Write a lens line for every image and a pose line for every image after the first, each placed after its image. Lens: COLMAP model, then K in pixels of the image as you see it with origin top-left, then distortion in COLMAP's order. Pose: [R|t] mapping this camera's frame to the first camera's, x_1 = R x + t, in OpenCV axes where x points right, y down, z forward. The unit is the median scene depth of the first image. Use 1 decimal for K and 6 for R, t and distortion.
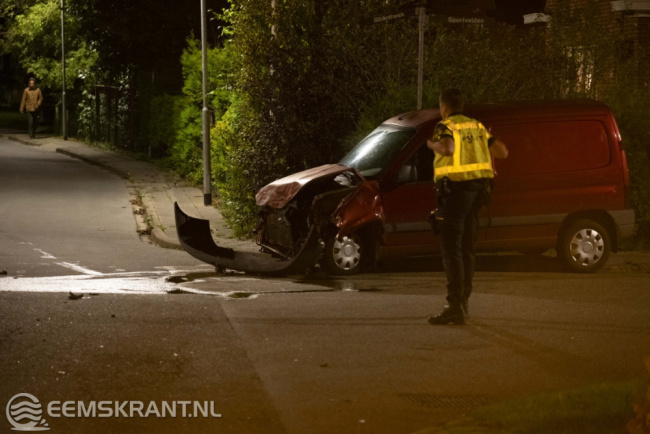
lens RADIAL K [[2152.5, 0, 325.6], [0, 2152.5, 215.5], [0, 0, 1]] dist [0.125498, 0.000000]
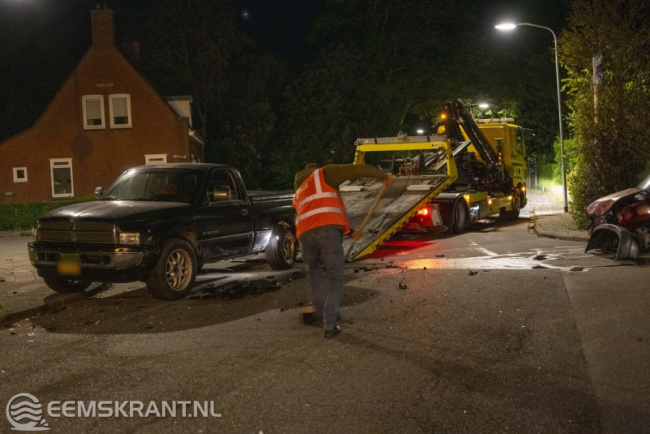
lens RADIAL K [[804.4, 0, 323.8], [0, 804.4, 223.2], [0, 0, 1]] dist [0.021470, 0.000000]
pose [[0.936326, -0.032408, -0.349632, -0.003282], [0.034698, 0.999398, 0.000287, -0.003979], [0.349412, -0.012400, 0.936887, 0.271750]]
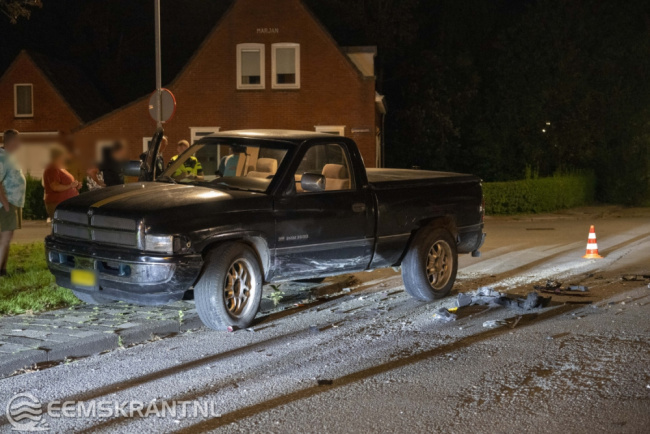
lens RADIAL K [[1199.9, 0, 325.7], [0, 1199.9, 217.5], [0, 0, 1]] dist [-0.030565, 0.000000]
pose [[0.865851, 0.005350, -0.500274, -0.000680], [-0.014322, 0.999798, -0.014096, 0.006865], [0.500098, 0.019370, 0.865752, 0.136649]]
